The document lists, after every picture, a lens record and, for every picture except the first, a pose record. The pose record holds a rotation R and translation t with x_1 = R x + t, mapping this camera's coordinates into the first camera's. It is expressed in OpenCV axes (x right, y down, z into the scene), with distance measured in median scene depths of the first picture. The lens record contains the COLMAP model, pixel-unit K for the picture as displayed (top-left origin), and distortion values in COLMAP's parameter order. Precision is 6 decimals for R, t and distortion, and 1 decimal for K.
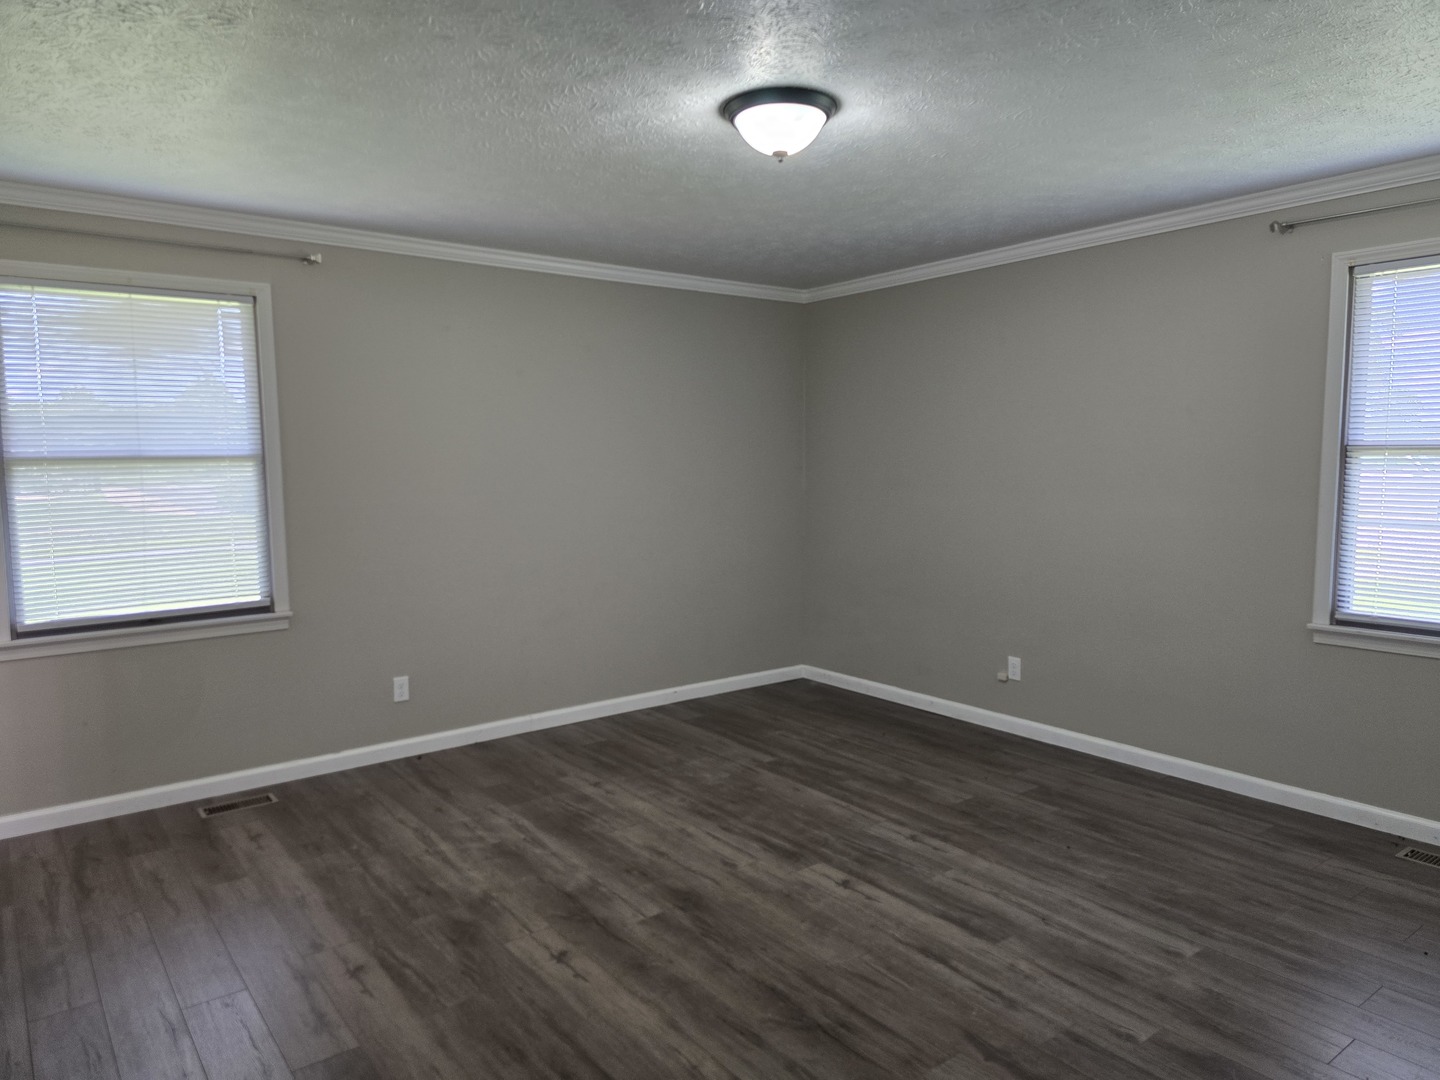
lens RADIAL K [[968.7, 0, 717.4], [0, 968.7, 541.6], [0, 0, 1]] dist [0.068422, -0.068482]
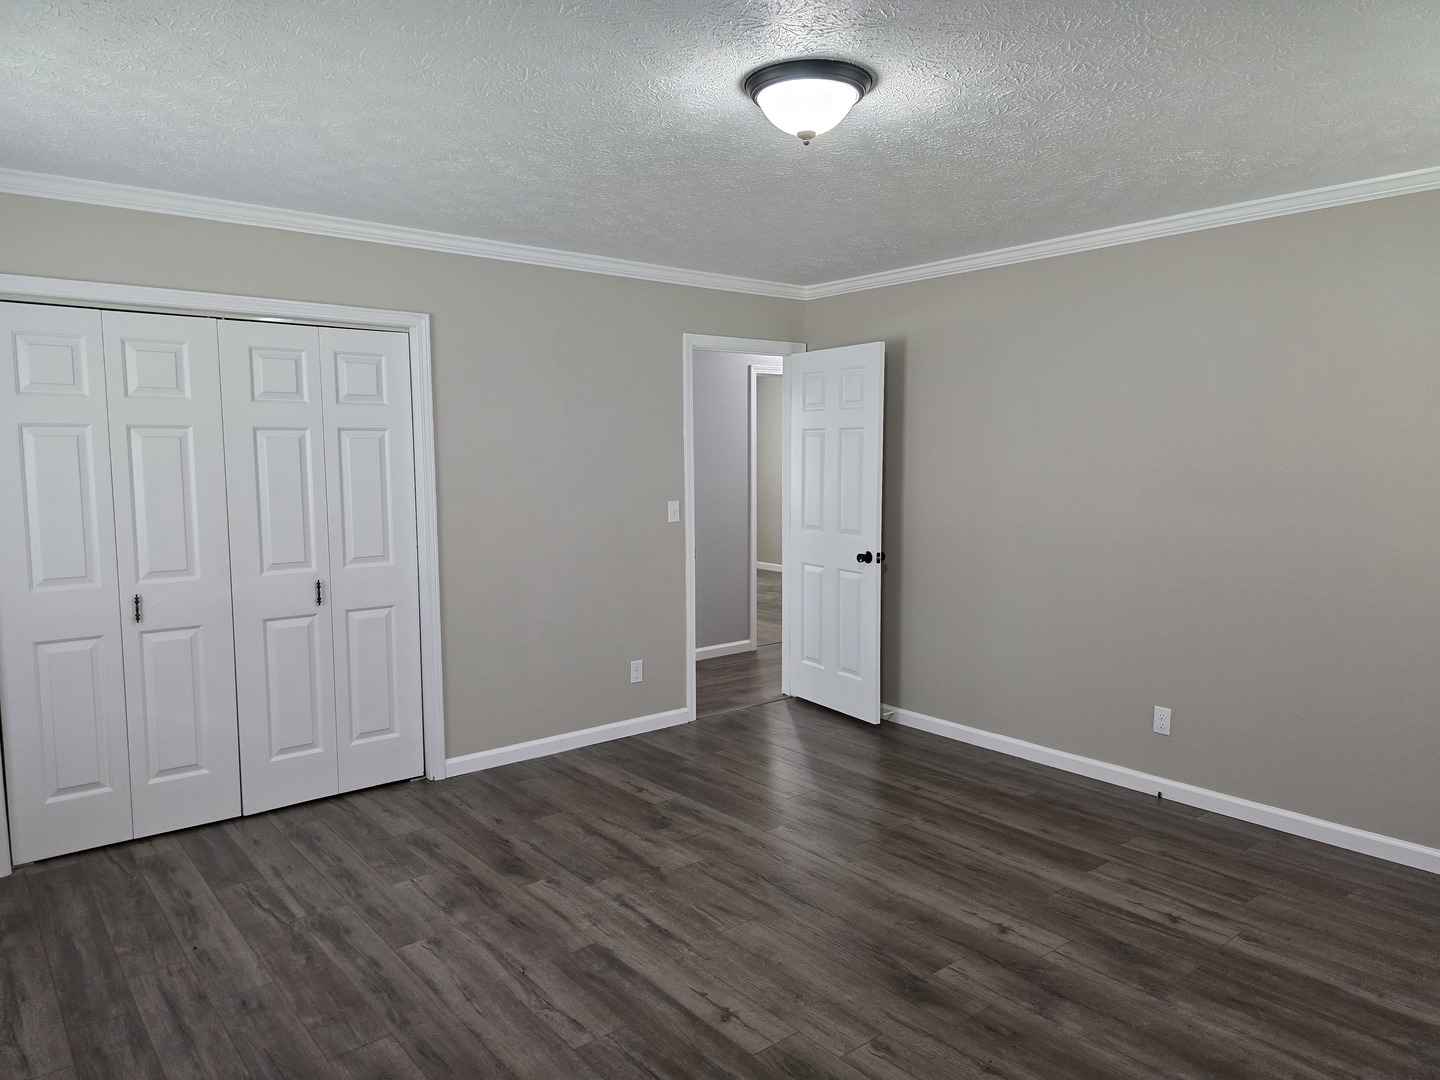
lens RADIAL K [[968.7, 0, 717.4], [0, 968.7, 541.6], [0, 0, 1]] dist [0.068422, -0.068482]
pose [[-0.999585, 0.016176, -0.023848, 0.168229], [0.011564, 0.983194, 0.182199, -0.191798], [0.026395, 0.181848, -0.982972, 1.904117]]
